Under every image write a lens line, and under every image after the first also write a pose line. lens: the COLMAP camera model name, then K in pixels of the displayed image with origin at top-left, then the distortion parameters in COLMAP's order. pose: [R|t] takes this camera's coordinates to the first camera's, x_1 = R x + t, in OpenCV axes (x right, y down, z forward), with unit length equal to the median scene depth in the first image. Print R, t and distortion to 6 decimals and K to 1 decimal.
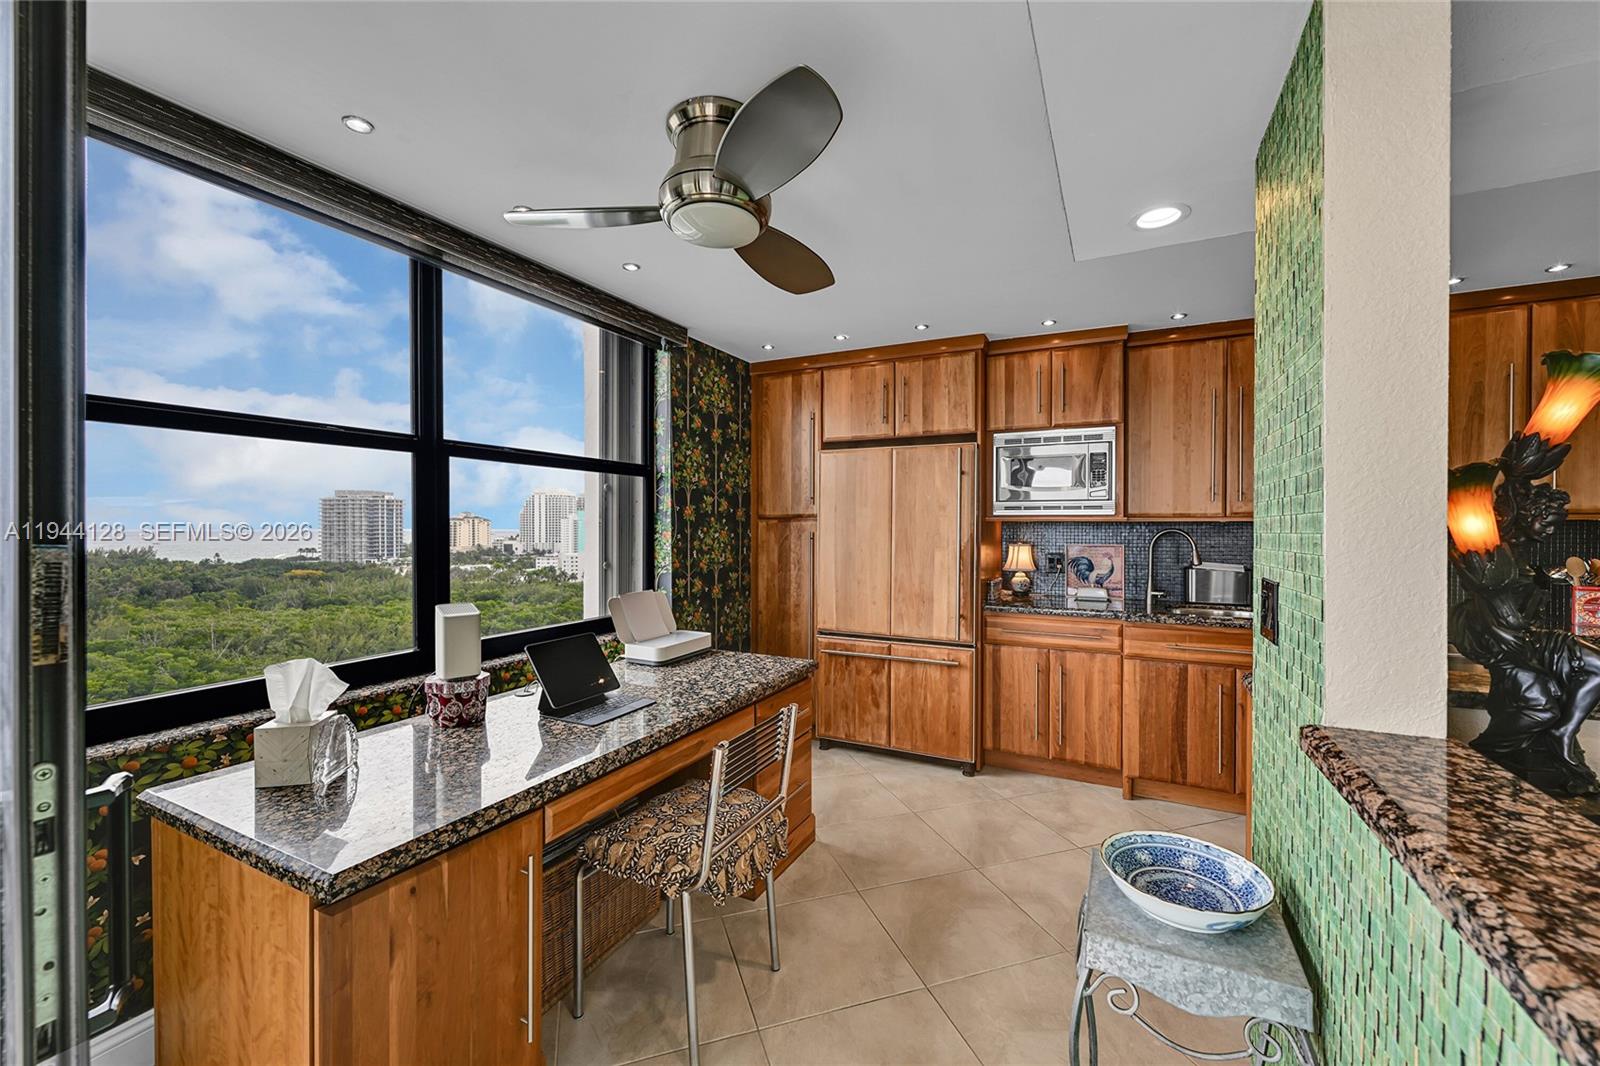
lens RADIAL K [[635.2, 0, 805.1], [0, 635.2, 516.9], [0, 0, 1]] dist [-0.007097, 0.000929]
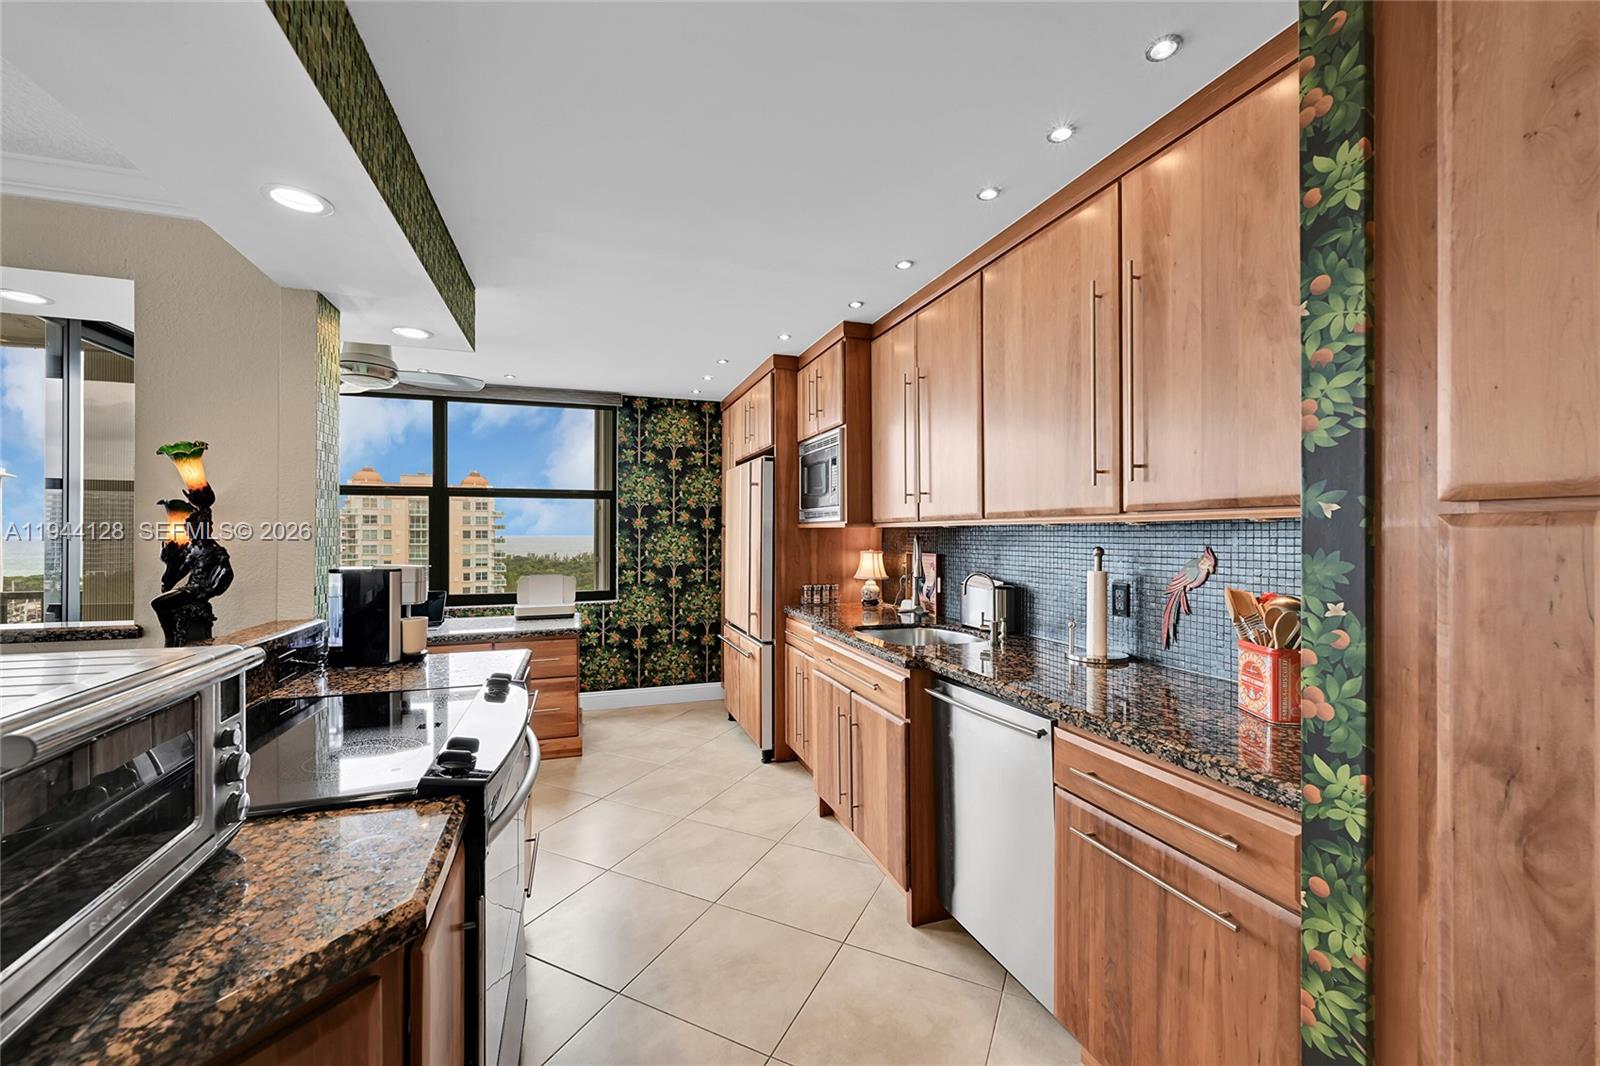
lens RADIAL K [[635.2, 0, 793.4], [0, 635.2, 532.6], [0, 0, 1]] dist [-0.007097, 0.000929]
pose [[0.721835, -0.000932, -0.692064, 0.950386], [0.010796, 0.999893, 0.009914, 0.003338], [0.691981, -0.014628, 0.721768, 0.216112]]
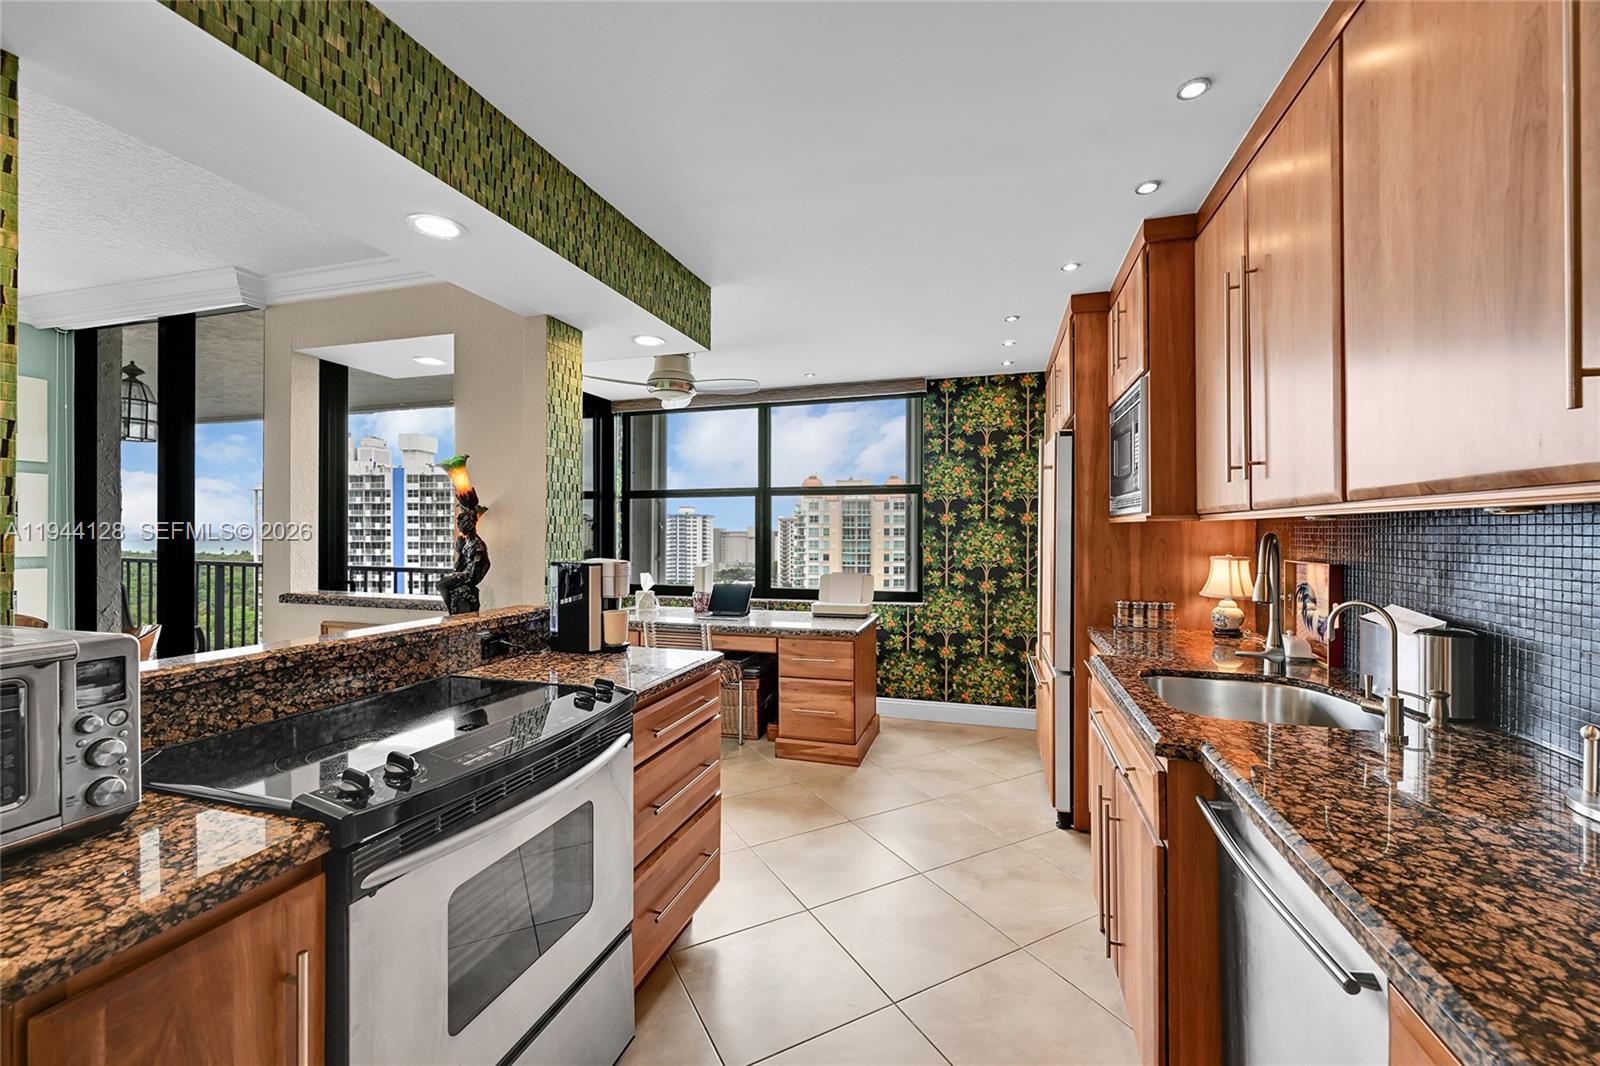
lens RADIAL K [[635.2, 0, 802.5], [0, 635.2, 530.7], [0, 0, 1]] dist [-0.007097, 0.000929]
pose [[0.179988, -0.000372, -0.983669, 0.926926], [0.014438, 0.999893, 0.002264, 0.008186], [0.983563, -0.014610, 0.179975, 0.462046]]
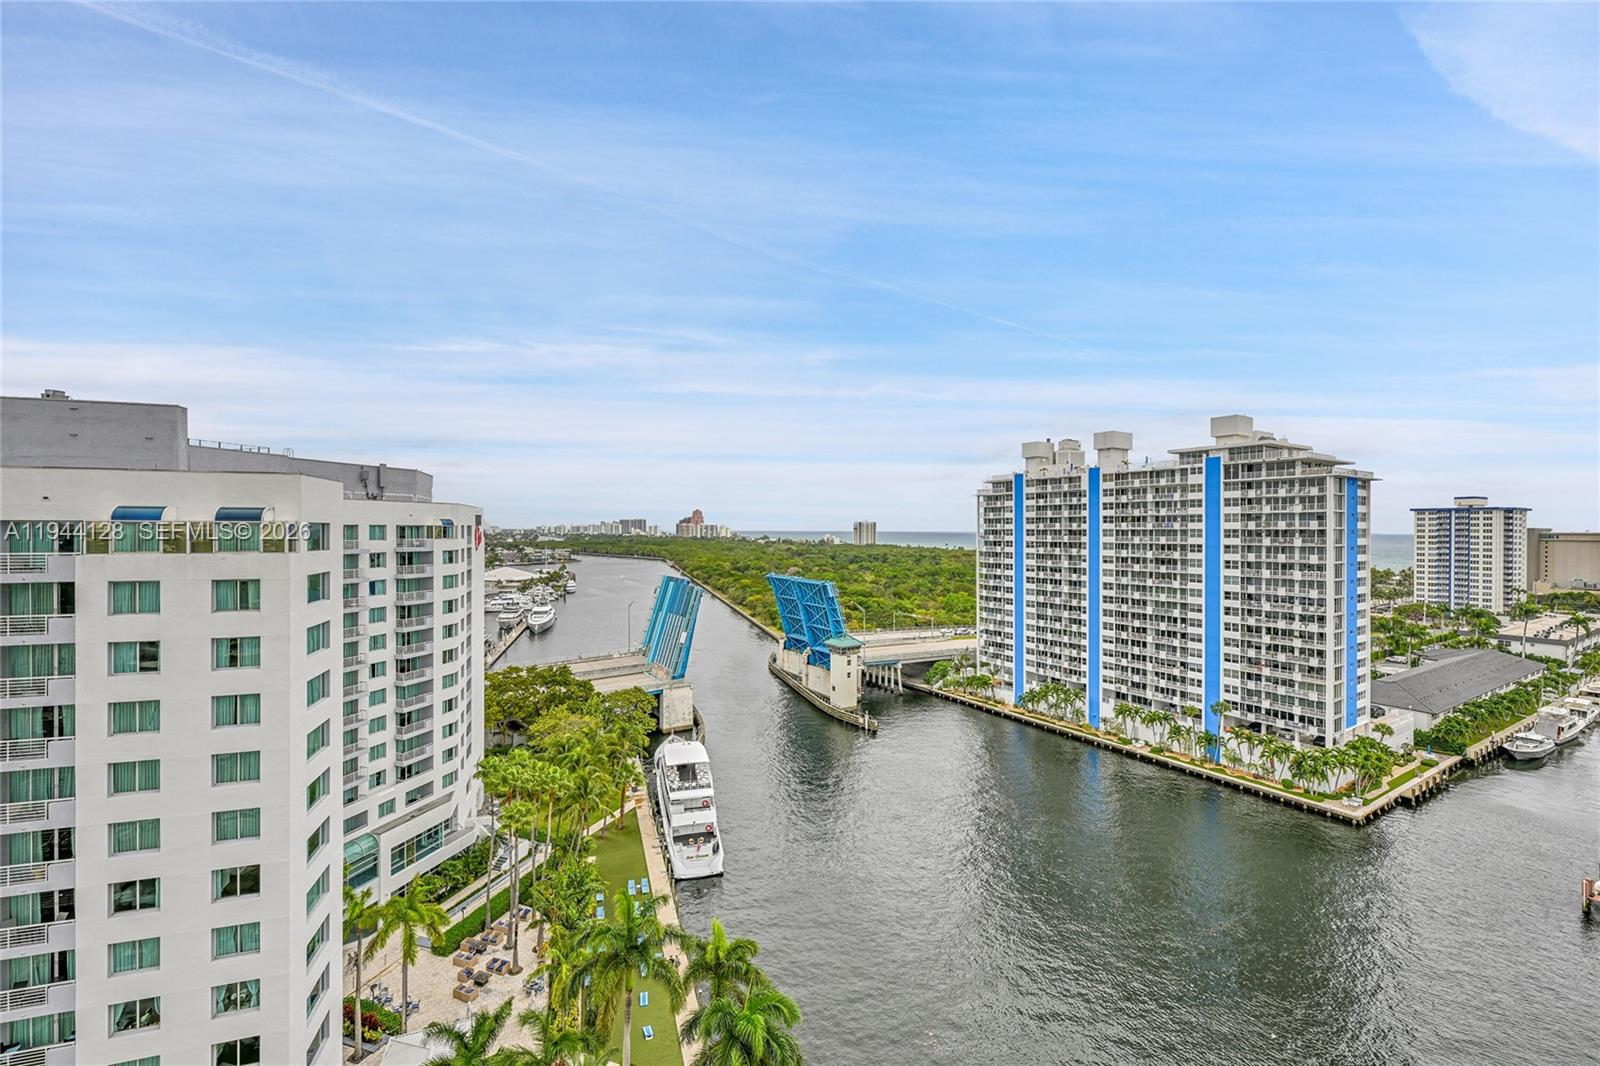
lens RADIAL K [[643.7, 0, 790.4], [0, 643.7, 525.0], [0, 0, 1]] dist [0.000859, -0.000682]
pose [[-0.717769, -0.007482, -0.696241, -0.947178], [0.007242, 0.999808, -0.018210, -0.028817], [0.696243, -0.018112, -0.717577, -1.540411]]
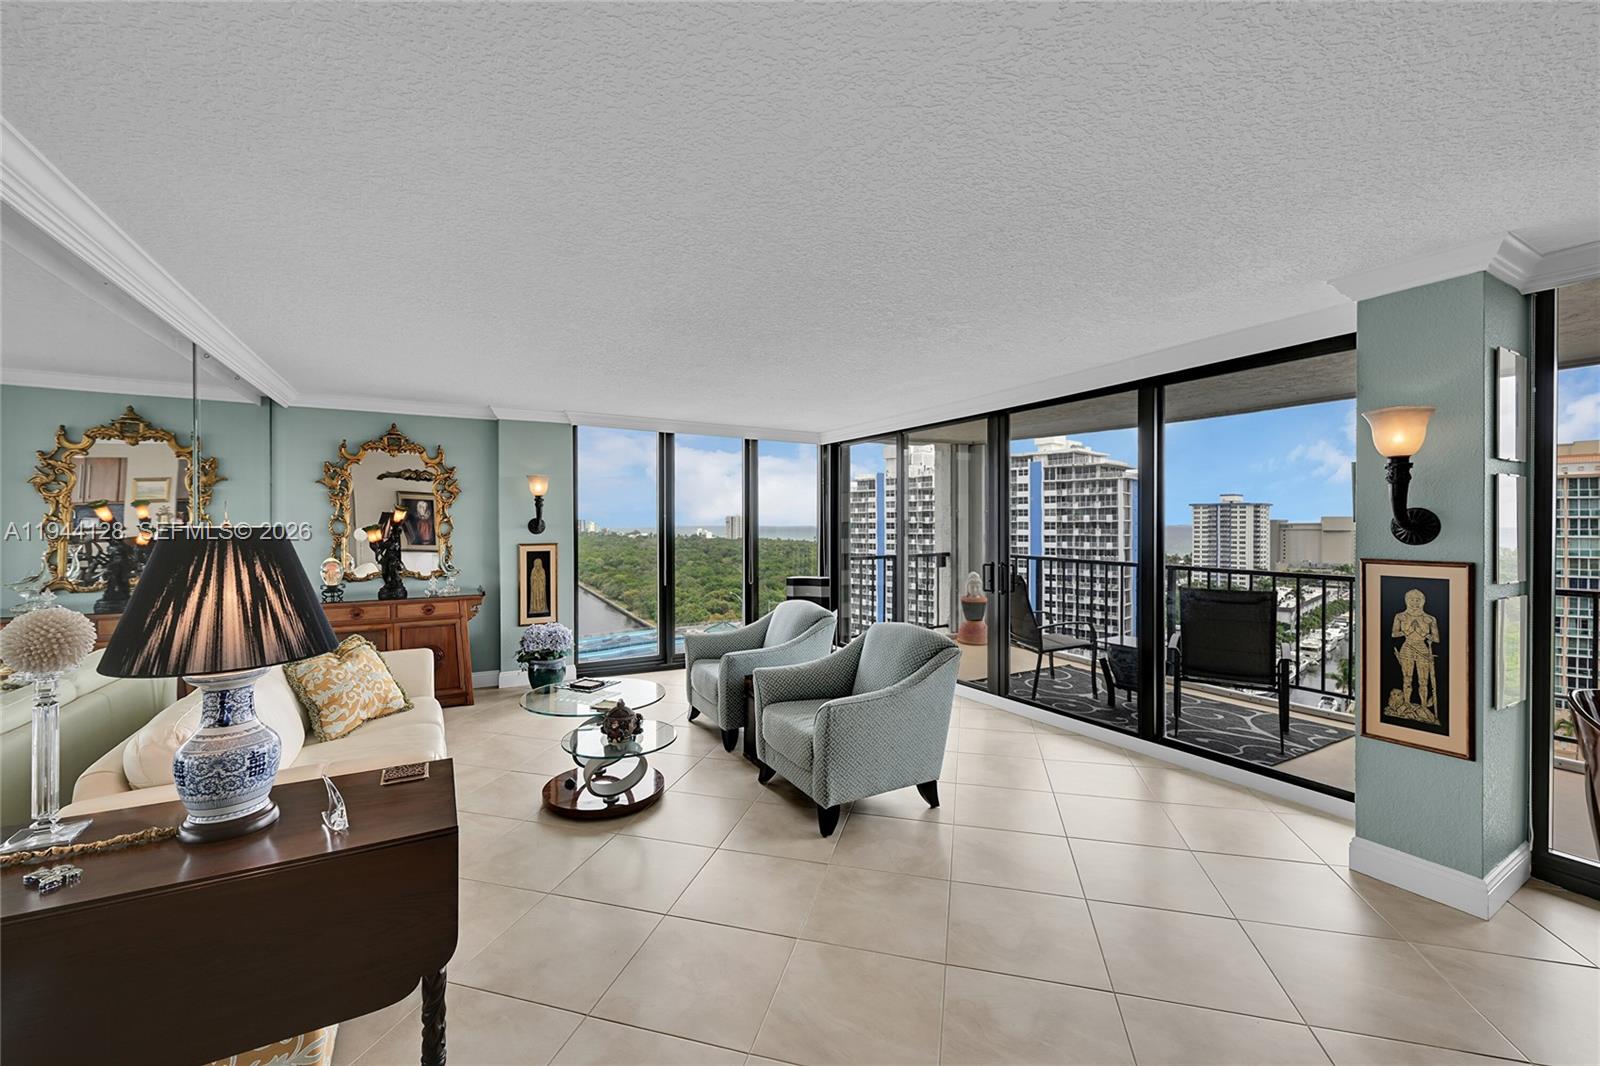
lens RADIAL K [[635.2, 0, 790.1], [0, 635.2, 527.0], [0, 0, 1]] dist [-0.007097, 0.000929]
pose [[-0.565778, 0.005306, -0.824541, 0.921714], [0.015174, 0.999877, -0.003978, -0.034059], [0.824418, -0.014763, -0.565788, -0.617402]]
